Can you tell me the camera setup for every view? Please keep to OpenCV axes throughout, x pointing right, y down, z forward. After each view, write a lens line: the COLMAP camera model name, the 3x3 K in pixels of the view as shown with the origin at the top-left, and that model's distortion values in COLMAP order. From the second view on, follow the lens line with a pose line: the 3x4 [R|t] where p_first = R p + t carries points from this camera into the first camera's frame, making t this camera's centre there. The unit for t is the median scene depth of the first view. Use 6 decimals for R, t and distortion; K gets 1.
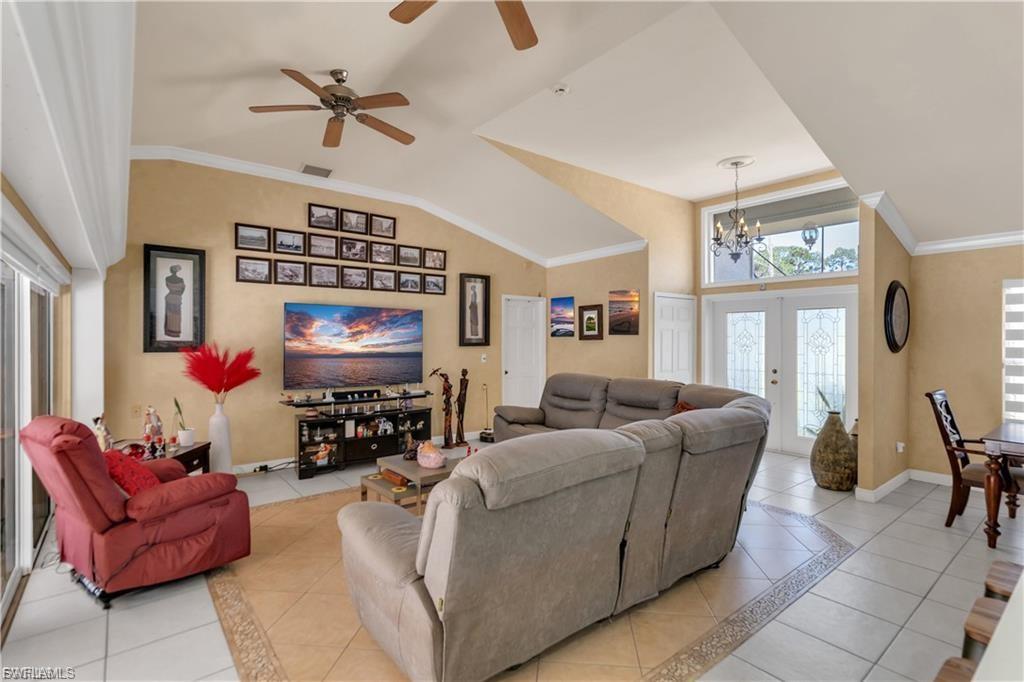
lens RADIAL K [[467.4, 0, 512.0], [0, 467.4, 341.0], [0, 0, 1]] dist [0.001580, -0.000352]
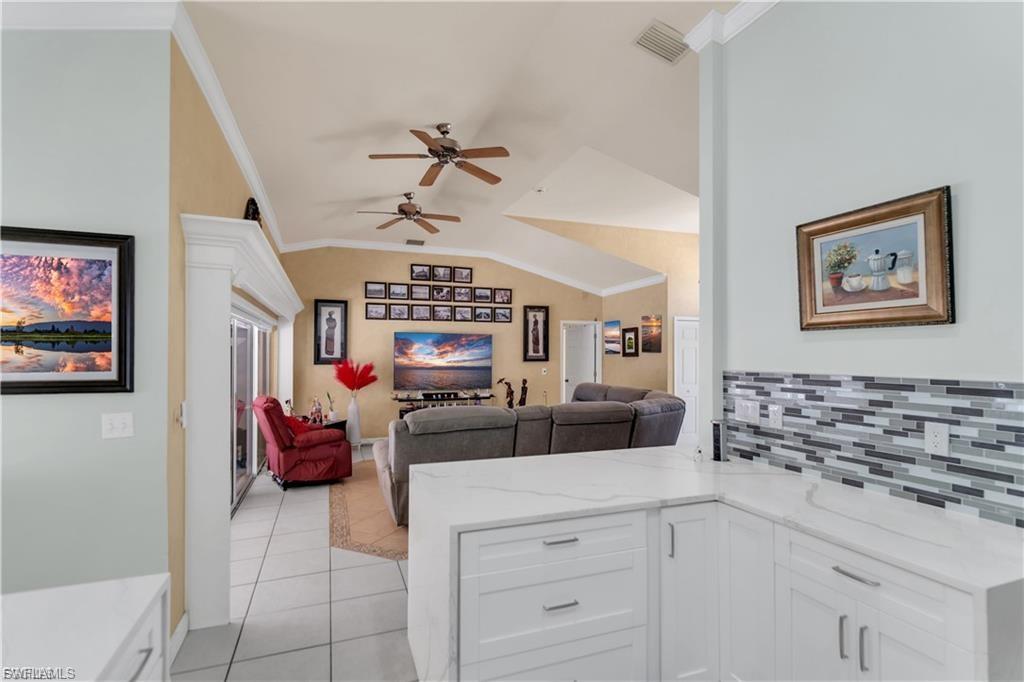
lens RADIAL K [[474.1, 0, 526.1], [0, 474.1, 352.6], [0, 0, 1]] dist [0.001227, 0.000111]
pose [[0.953684, -0.003000, -0.300795, 0.346679], [0.000057, 0.999952, -0.009794, -0.001627], [0.300810, 0.009323, 0.953638, -0.299794]]
